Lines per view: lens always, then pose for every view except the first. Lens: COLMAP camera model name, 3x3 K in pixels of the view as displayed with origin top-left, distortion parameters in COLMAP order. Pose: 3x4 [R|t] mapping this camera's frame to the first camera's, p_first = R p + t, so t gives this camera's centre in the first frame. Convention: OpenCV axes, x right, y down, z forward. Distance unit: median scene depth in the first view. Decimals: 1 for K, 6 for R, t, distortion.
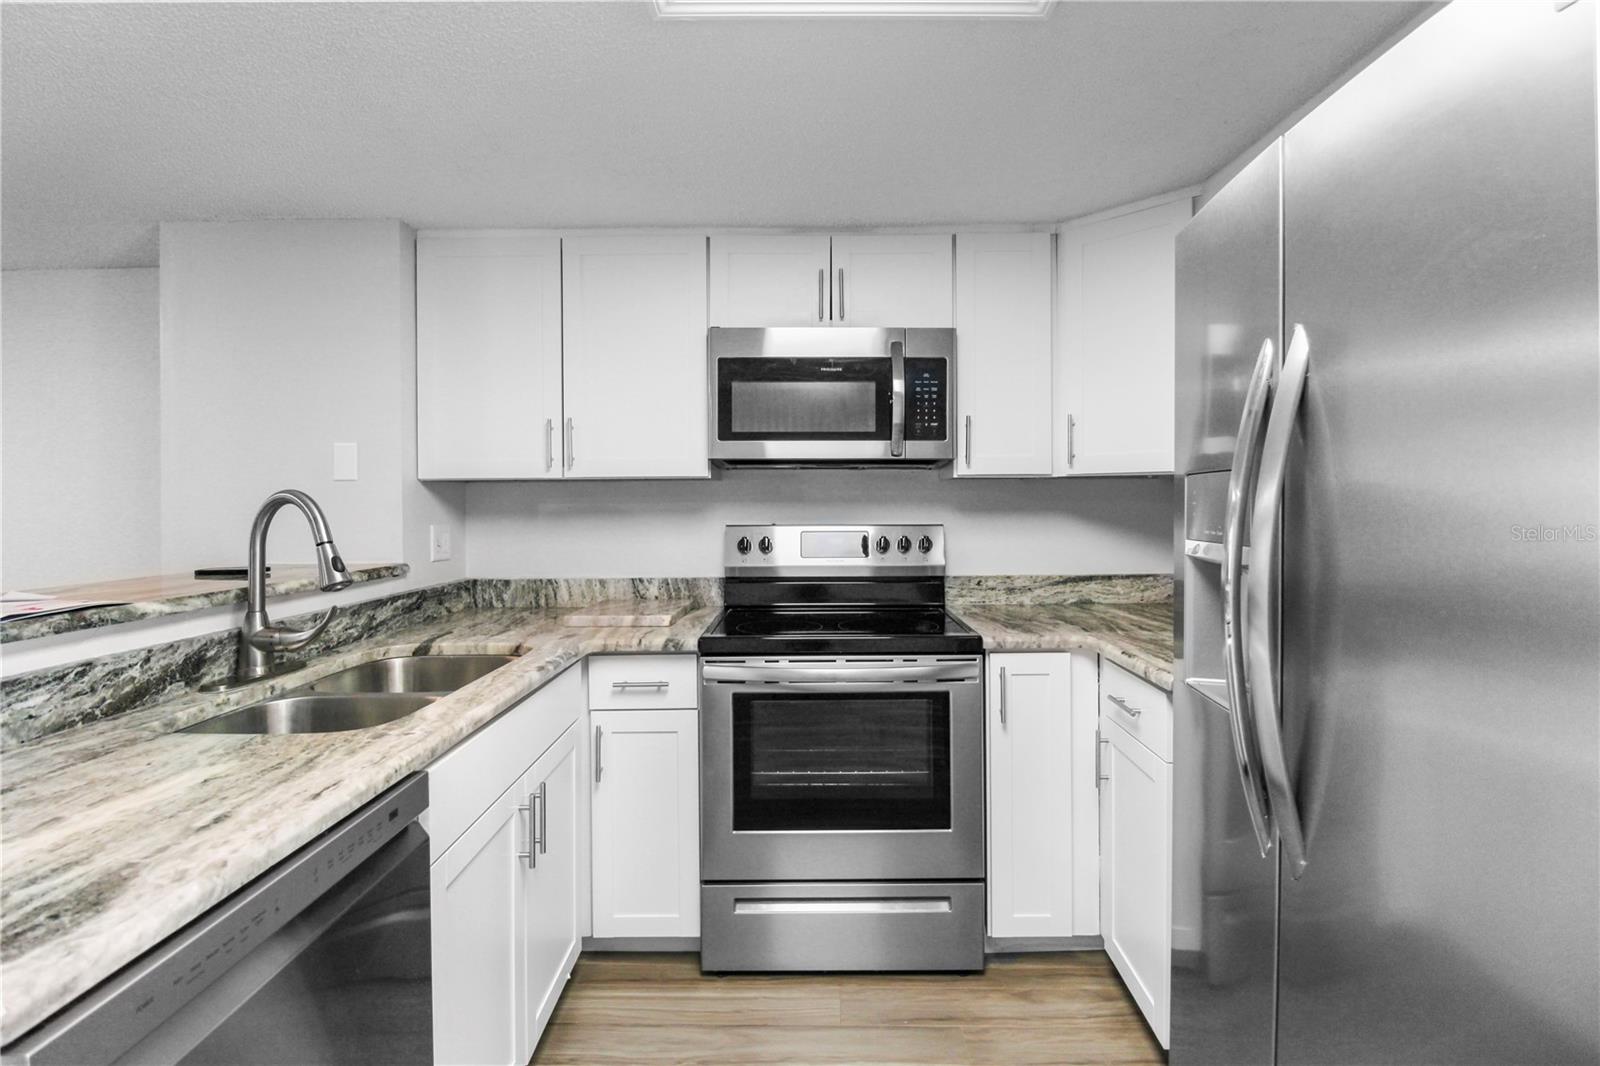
lens RADIAL K [[743.0, 0, 816.4], [0, 743.0, 499.2], [0, 0, 1]] dist [-0.010398, -0.006690]
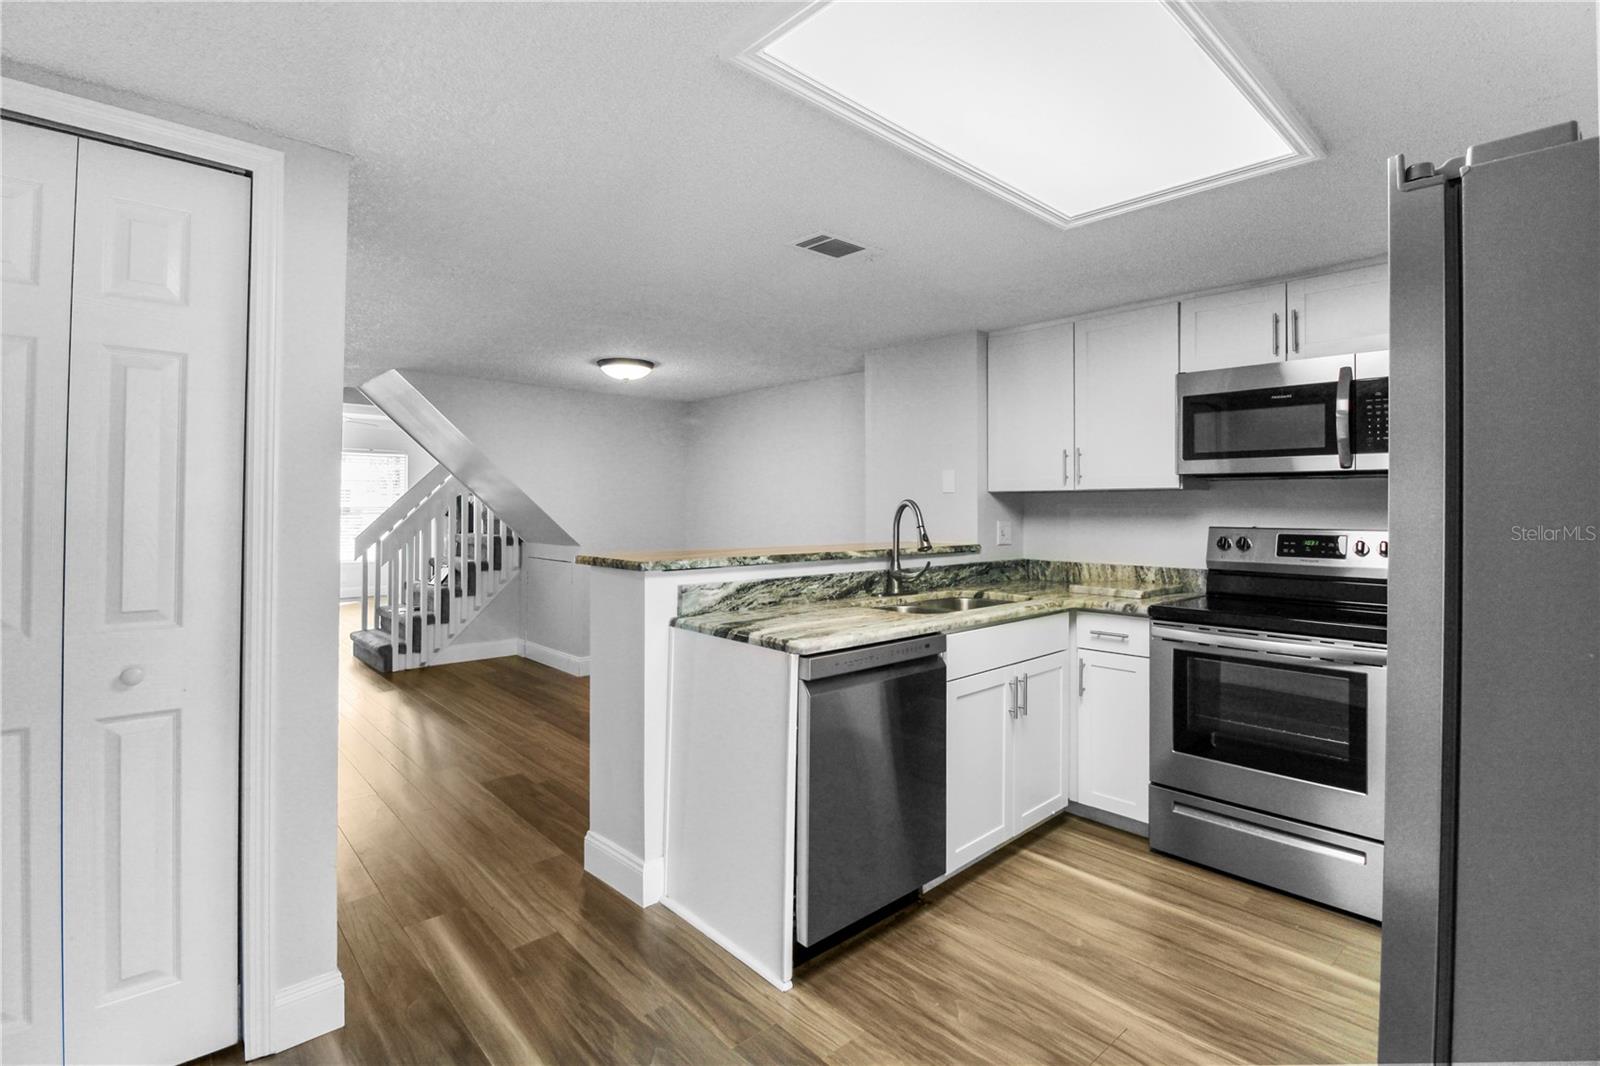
lens RADIAL K [[743.0, 0, 826.1], [0, 743.0, 497.6], [0, 0, 1]] dist [-0.010398, -0.006690]
pose [[0.689526, -0.002436, -0.724257, 0.420813], [-0.004075, 0.999965, -0.007244, -0.002174], [0.724249, 0.007946, 0.689492, -0.385776]]
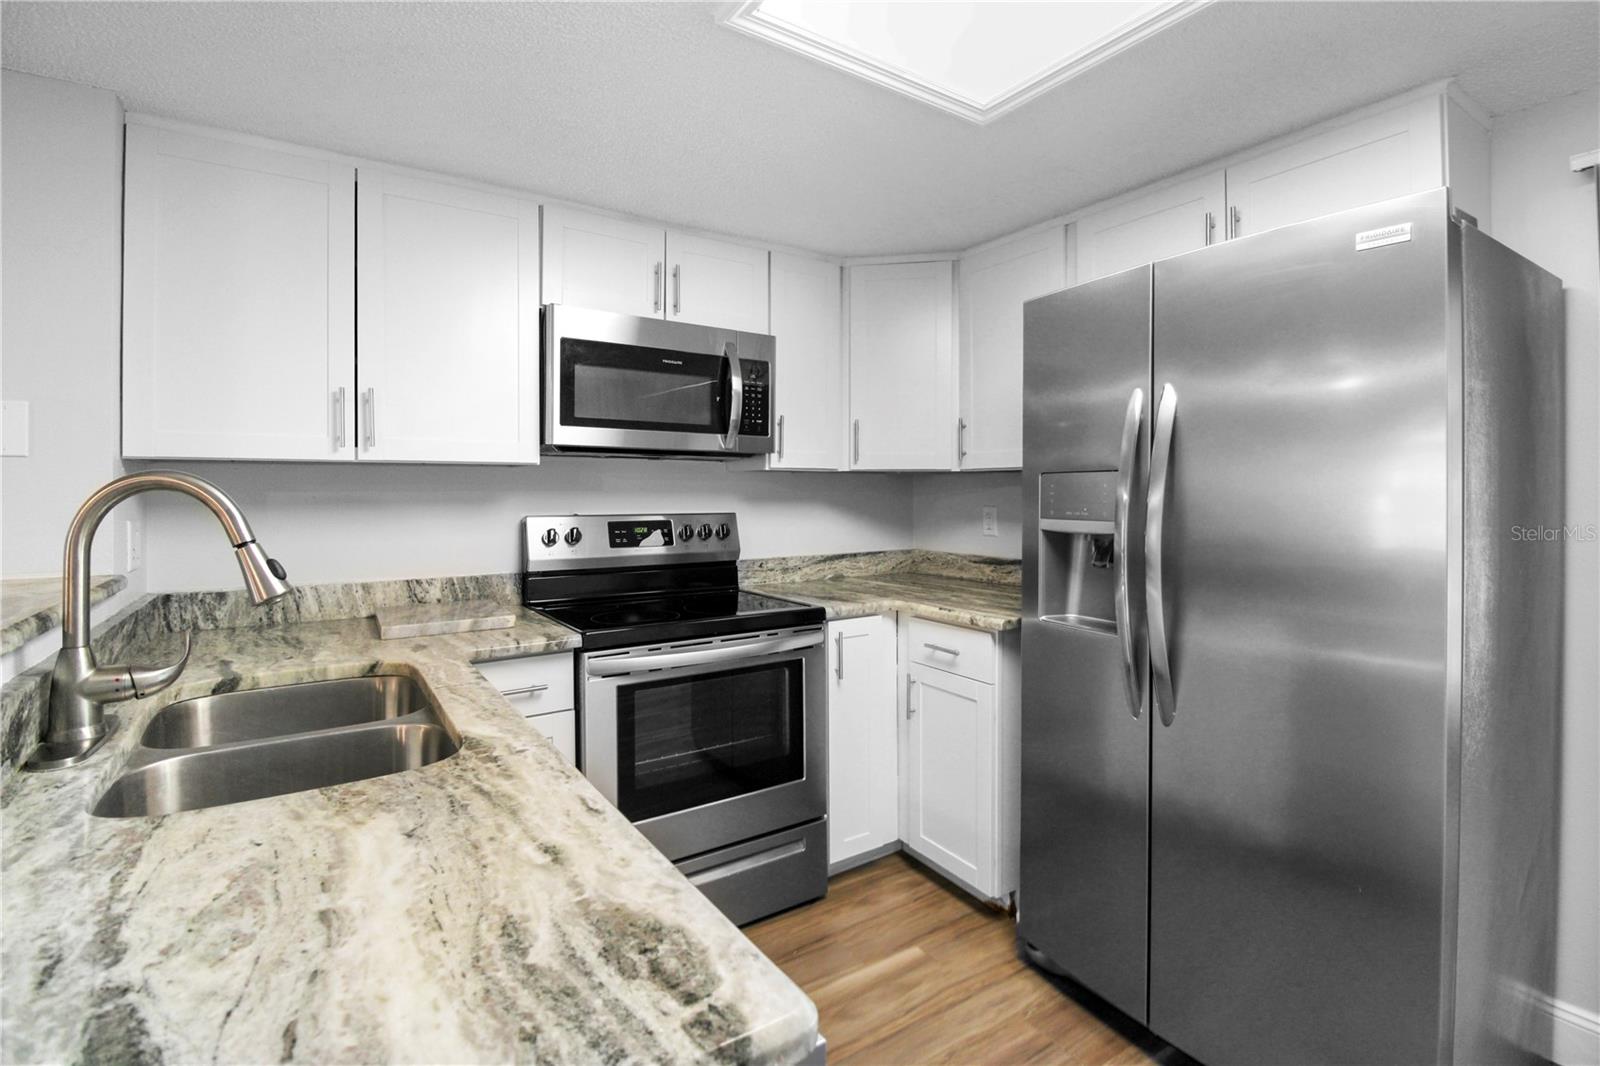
lens RADIAL K [[743.0, 0, 821.6], [0, 743.0, 493.5], [0, 0, 1]] dist [-0.010398, -0.006690]
pose [[0.827327, 0.003081, 0.561713, -0.431644], [-0.005153, 0.999985, 0.002105, 0.003784], [-0.561697, -0.004636, 0.827330, 0.039749]]
